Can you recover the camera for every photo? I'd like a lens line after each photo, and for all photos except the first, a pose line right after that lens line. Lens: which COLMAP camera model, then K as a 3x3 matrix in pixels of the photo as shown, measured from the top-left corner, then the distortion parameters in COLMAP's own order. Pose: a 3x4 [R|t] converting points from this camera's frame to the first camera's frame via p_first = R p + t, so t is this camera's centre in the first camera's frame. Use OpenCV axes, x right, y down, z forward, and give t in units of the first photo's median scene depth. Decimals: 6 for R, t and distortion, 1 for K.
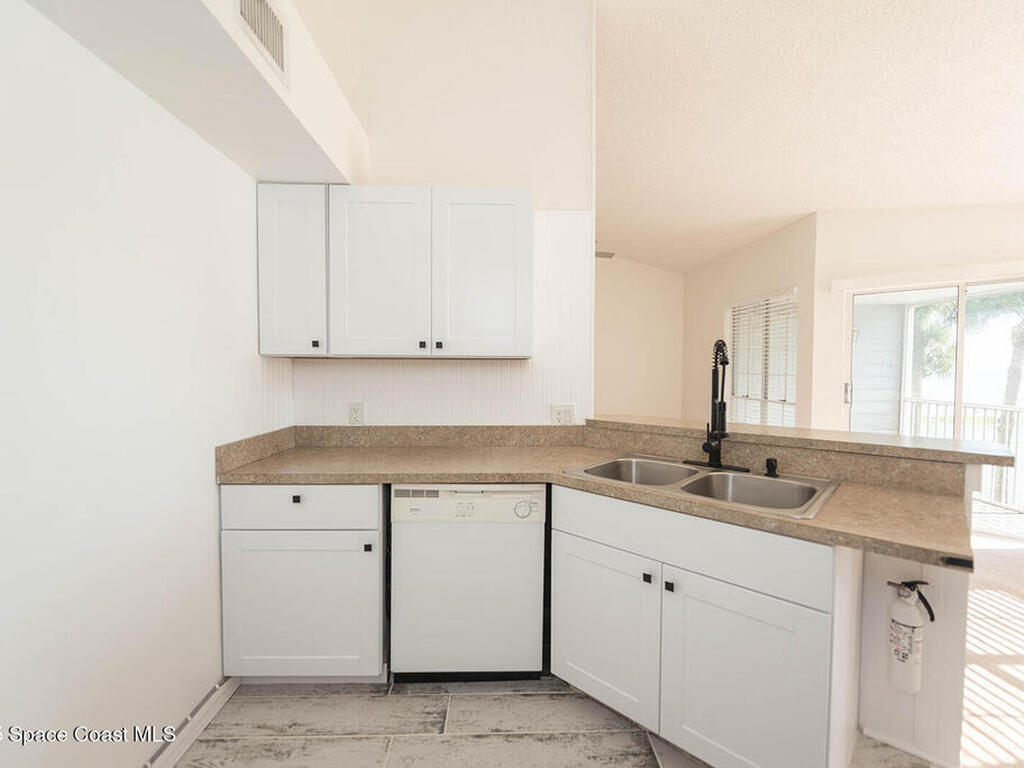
lens RADIAL K [[464.9, 0, 510.8], [0, 464.9, 382.5], [0, 0, 1]] dist [-0.000303, -0.007076]
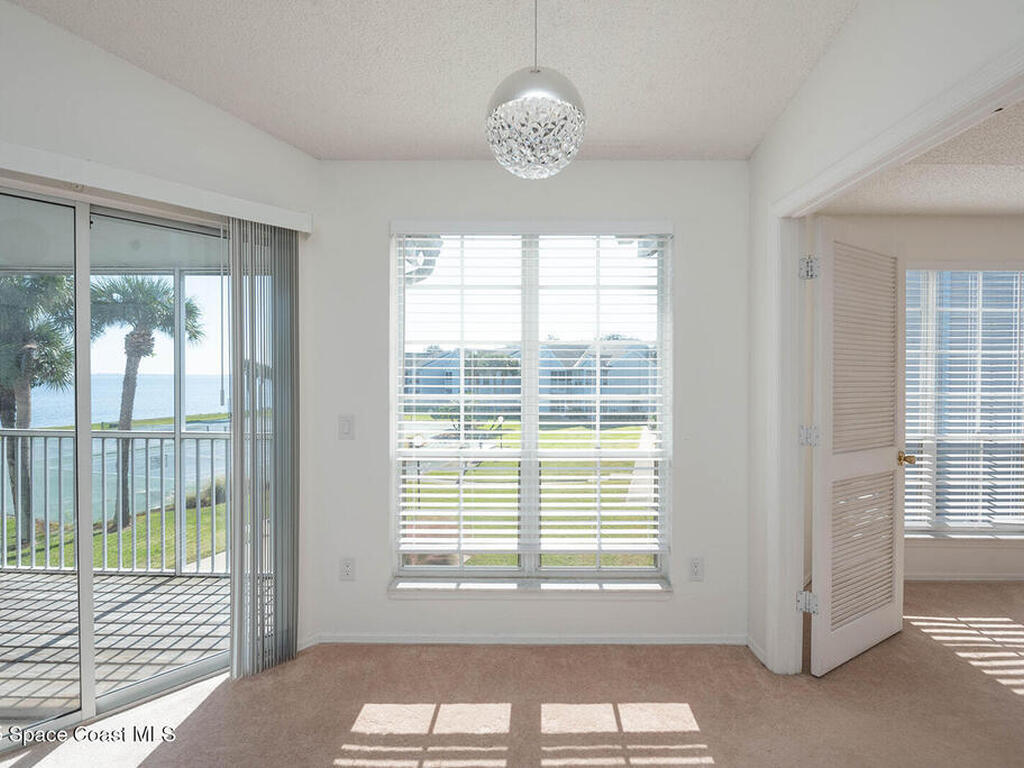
lens RADIAL K [[458.1, 0, 512.0], [0, 458.1, 384.0], [0, 0, 1]] dist [0.000349, -0.005231]
pose [[0.034835, -0.014256, 0.999291, 0.287637], [0.027357, 0.999537, 0.013306, -0.013105], [-0.999019, 0.026874, 0.035209, 0.302021]]
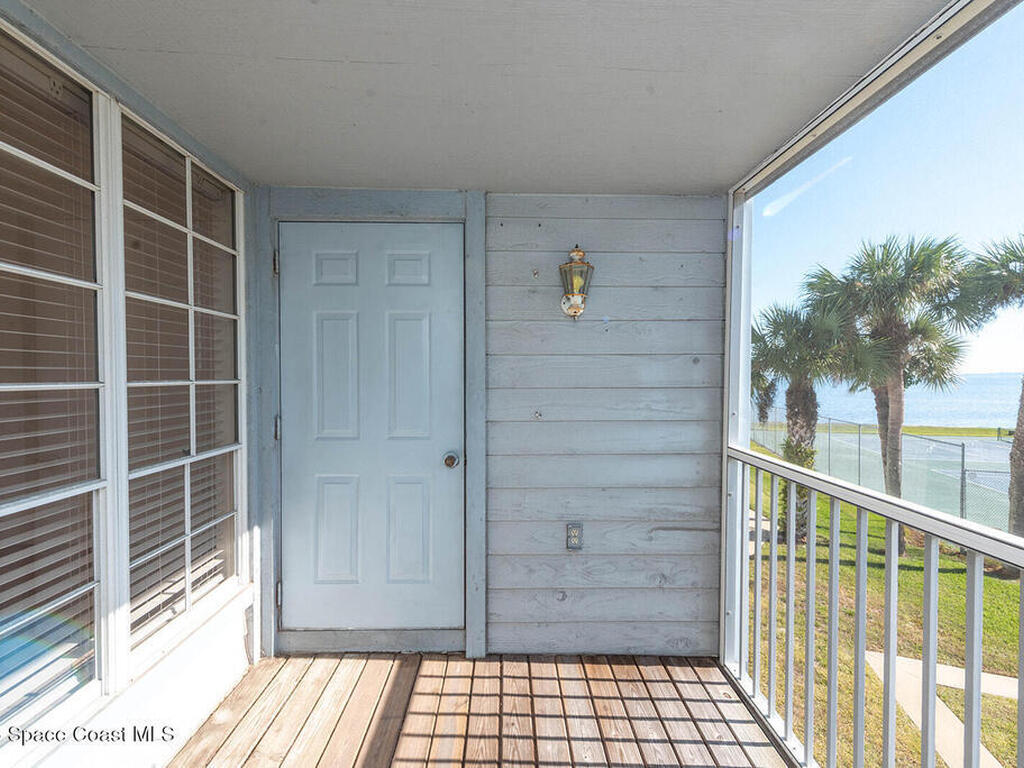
lens RADIAL K [[448.3, 0, 512.0], [0, 448.3, 384.0], [0, 0, 1]] dist [0.019551, -0.005386]
pose [[0.999802, -0.000531, -0.019869, 0.641631], [0.000268, 0.999912, -0.013251, -0.011330], [0.019874, 0.013243, 0.999715, 0.597973]]
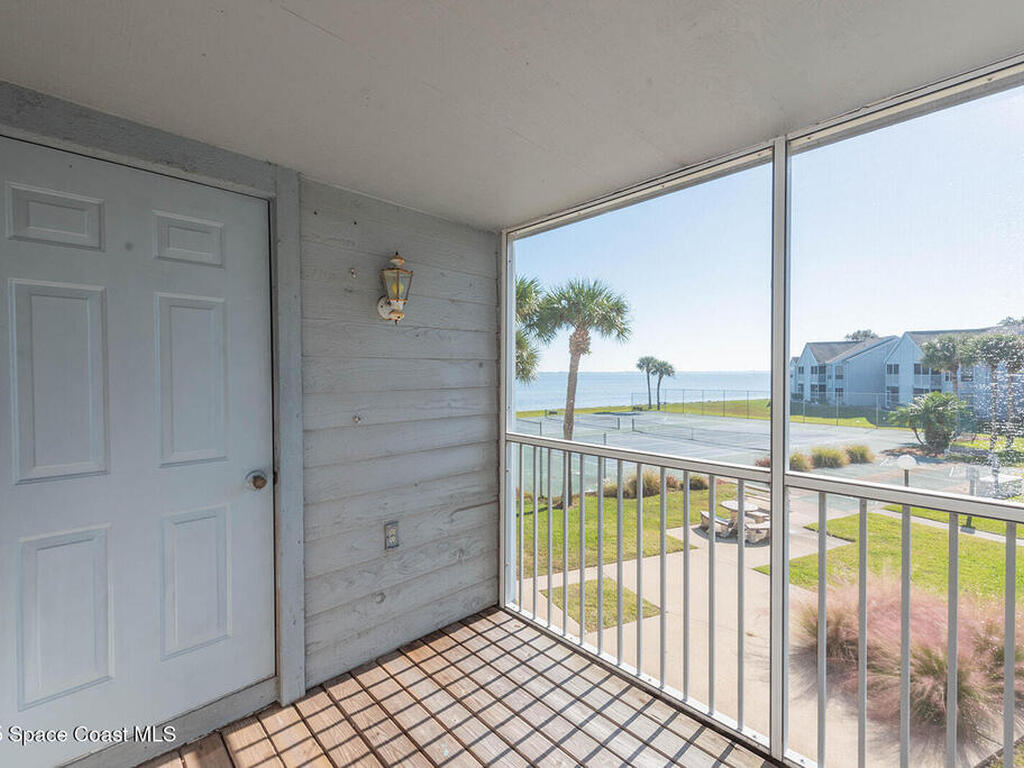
lens RADIAL K [[456.2, 0, 507.6], [0, 456.2, 383.2], [0, 0, 1]] dist [0.017844, -0.005977]
pose [[0.744474, -0.017137, 0.667432, 0.511398], [0.026035, 0.999655, -0.003372, -0.014942], [-0.667144, 0.019887, 0.744663, 0.614886]]
